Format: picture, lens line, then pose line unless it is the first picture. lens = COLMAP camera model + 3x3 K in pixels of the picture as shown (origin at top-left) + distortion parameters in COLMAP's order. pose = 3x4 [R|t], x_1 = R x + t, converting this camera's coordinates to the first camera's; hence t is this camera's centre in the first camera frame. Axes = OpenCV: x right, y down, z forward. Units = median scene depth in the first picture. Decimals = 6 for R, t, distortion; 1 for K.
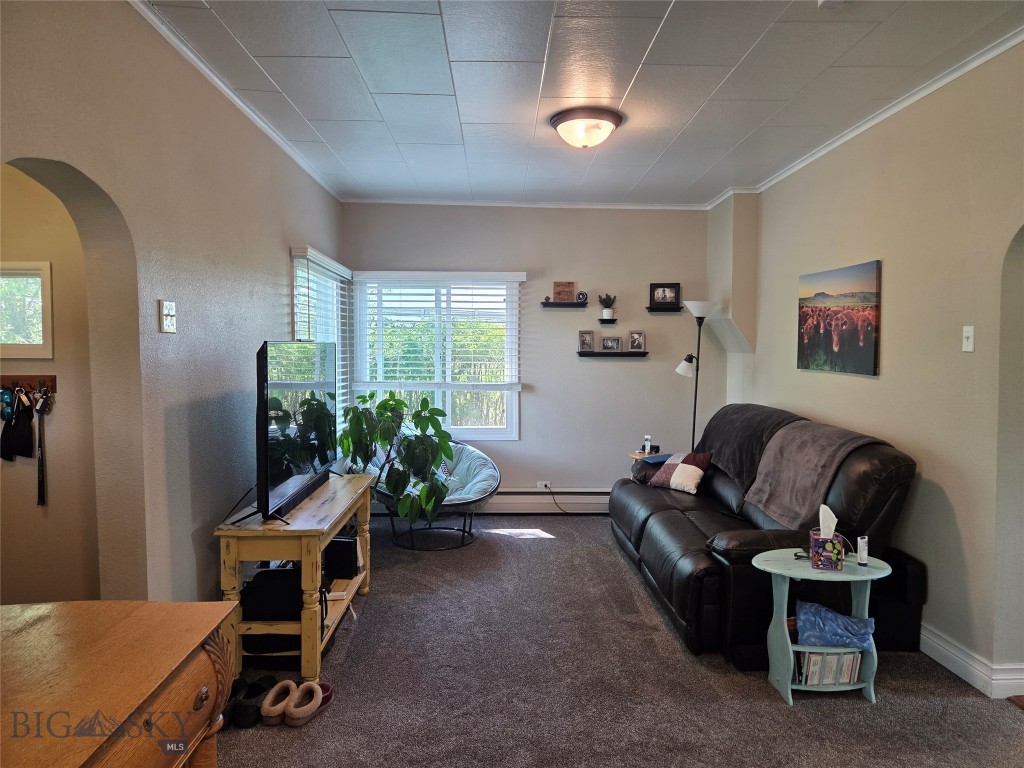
lens RADIAL K [[691.8, 0, 515.5], [0, 691.8, 377.8], [0, 0, 1]] dist [0.057878, -0.021589]
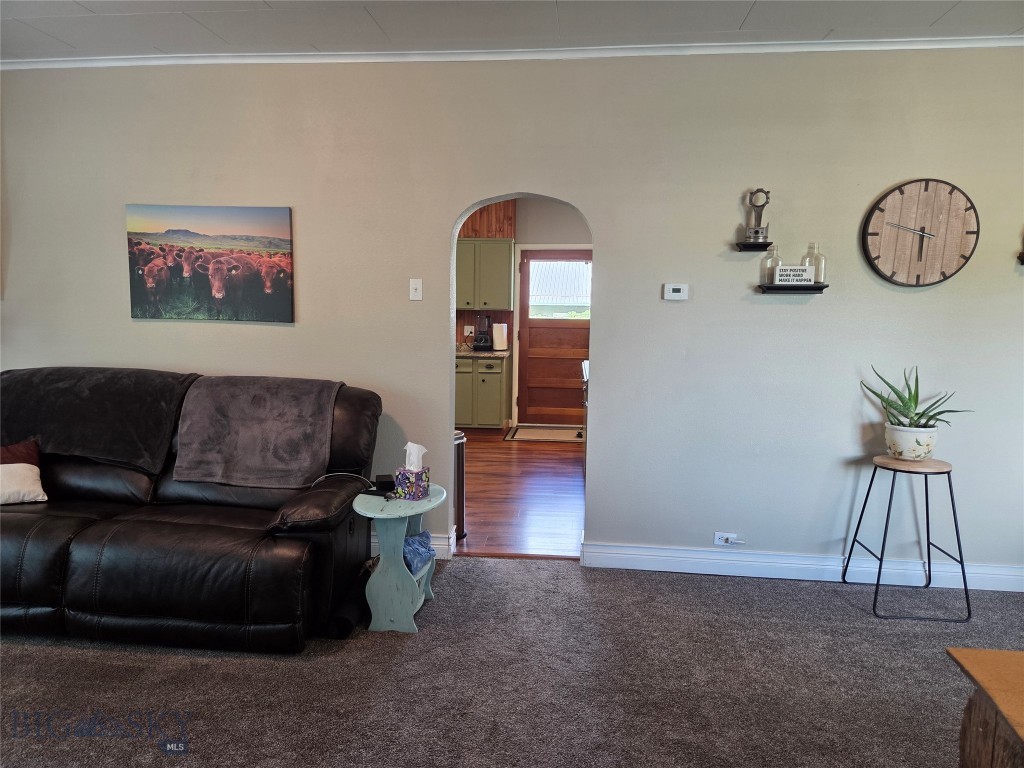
lens RADIAL K [[691.8, 0, 508.4], [0, 691.8, 390.8], [0, 0, 1]] dist [0.057878, -0.021589]
pose [[0.135103, -0.107516, 0.984981, -0.417219], [0.031785, 0.994054, 0.104146, -0.000322], [-0.990322, 0.017237, 0.137717, 0.511695]]
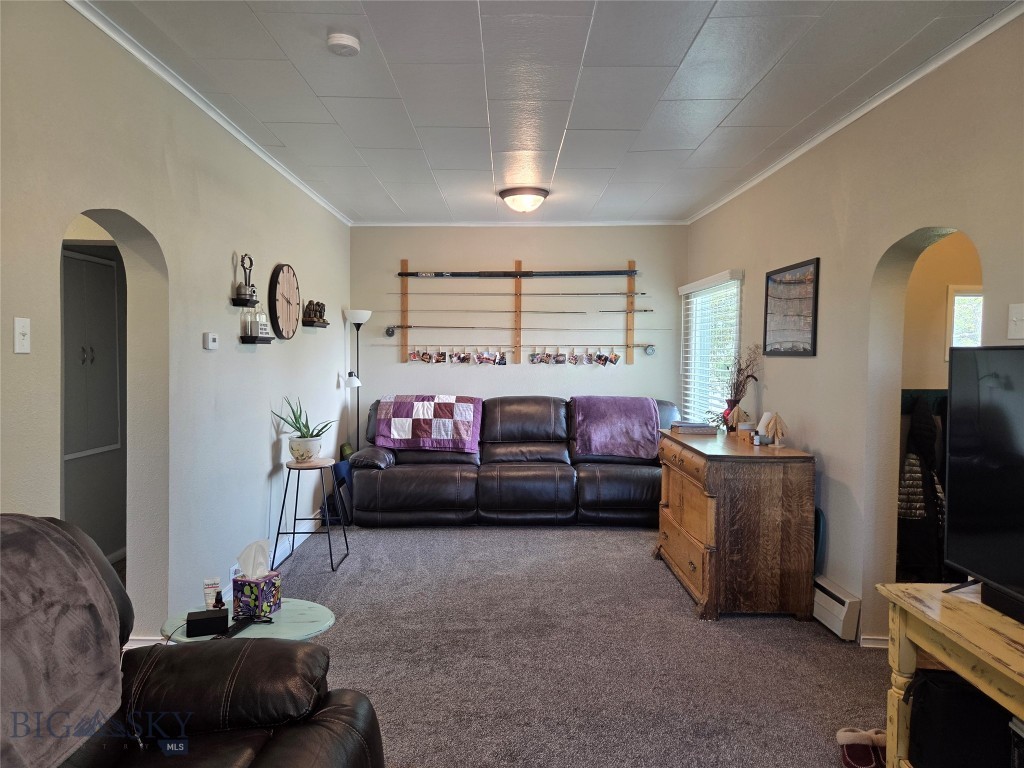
lens RADIAL K [[691.8, 0, 511.1], [0, 691.8, 386.4], [0, 0, 1]] dist [0.057878, -0.021589]
pose [[-0.999675, -0.009624, 0.023597, 0.090424], [-0.007300, 0.995288, 0.096684, -0.058315], [-0.024416, 0.096481, -0.995035, 1.302175]]
